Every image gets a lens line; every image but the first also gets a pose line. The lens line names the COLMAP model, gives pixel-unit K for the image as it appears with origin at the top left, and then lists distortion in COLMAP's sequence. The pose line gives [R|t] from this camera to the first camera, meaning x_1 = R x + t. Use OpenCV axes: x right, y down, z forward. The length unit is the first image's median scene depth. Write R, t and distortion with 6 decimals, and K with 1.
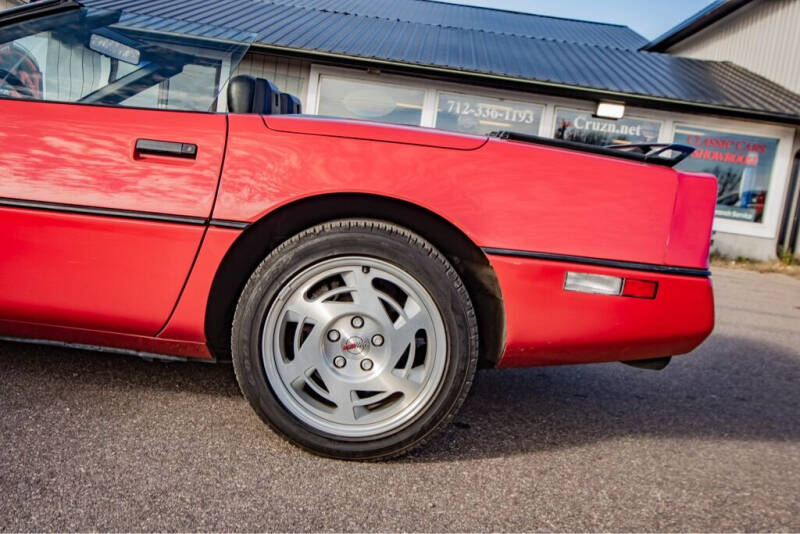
lens RADIAL K [[765.9, 0, 397.0], [0, 765.9, 287.9], [0, 0, 1]] dist [-0.013185, 0.000000]
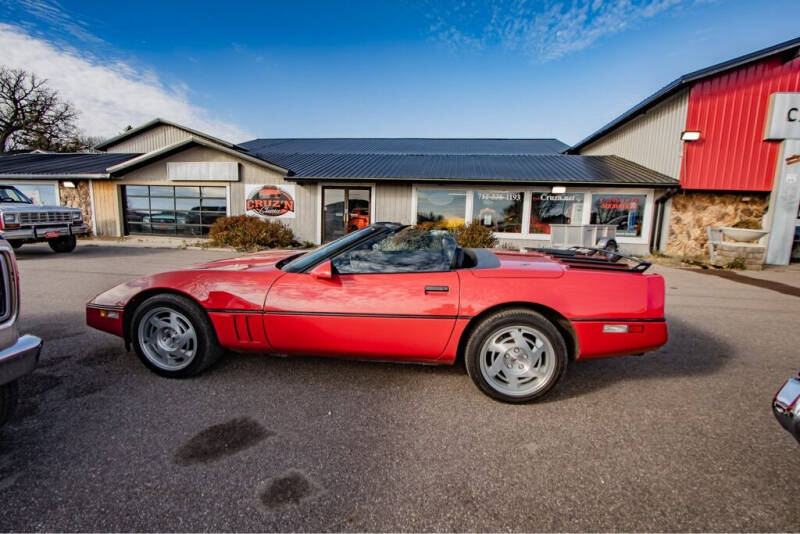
lens RADIAL K [[367.8, 0, 394.0], [0, 367.8, 274.4], [0, 0, 1]] dist [-0.028514, 0.004630]
pose [[0.987362, -0.083816, -0.134503, -0.264548], [0.084476, 0.996425, -0.000803, -0.233397], [0.134090, -0.010569, 0.990913, -0.233526]]
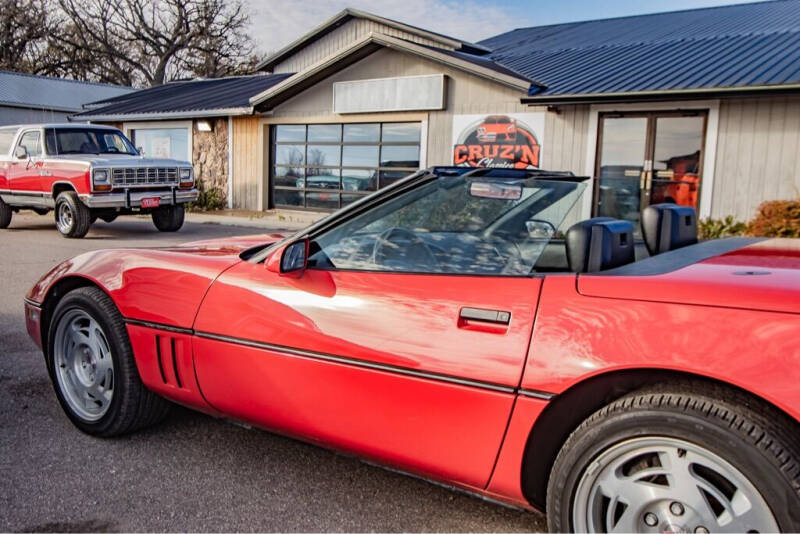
lens RADIAL K [[764.4, 0, 391.9], [0, 764.4, 270.5], [0, 0, 1]] dist [-0.009695, 0.000000]
pose [[0.786277, -0.033201, -0.616982, 0.242342], [-0.008865, 0.997846, -0.064994, -0.169976], [0.617811, 0.056573, 0.784289, 0.088305]]
